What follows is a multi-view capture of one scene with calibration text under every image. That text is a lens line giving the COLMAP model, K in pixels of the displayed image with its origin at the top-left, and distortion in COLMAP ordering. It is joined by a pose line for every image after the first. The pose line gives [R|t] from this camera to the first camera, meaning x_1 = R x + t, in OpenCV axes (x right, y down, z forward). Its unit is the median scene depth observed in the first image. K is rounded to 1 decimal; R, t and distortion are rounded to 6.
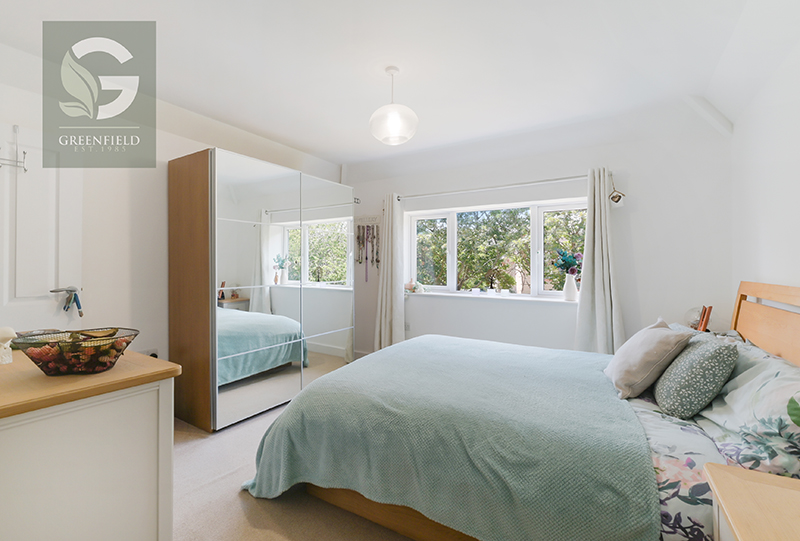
lens RADIAL K [[349.3, 0, 399.5], [0, 349.3, 267.6], [0, 0, 1]] dist [0.002092, 0.000166]
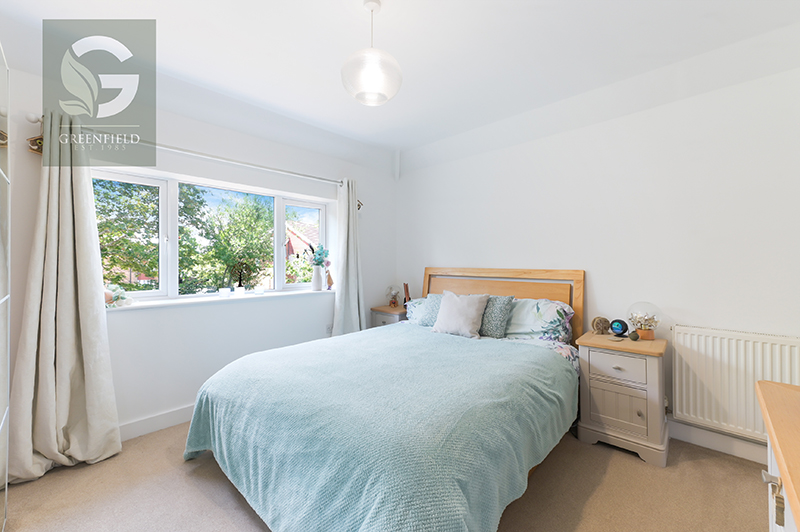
lens RADIAL K [[341.8, 0, 398.3], [0, 341.8, 263.1], [0, 0, 1]] dist [0.005227, 0.000109]
pose [[0.209259, -0.010078, 0.977808, -0.464355], [0.010308, 0.999914, 0.008100, 0.001334], [-0.977806, 0.008385, 0.209345, 0.484613]]
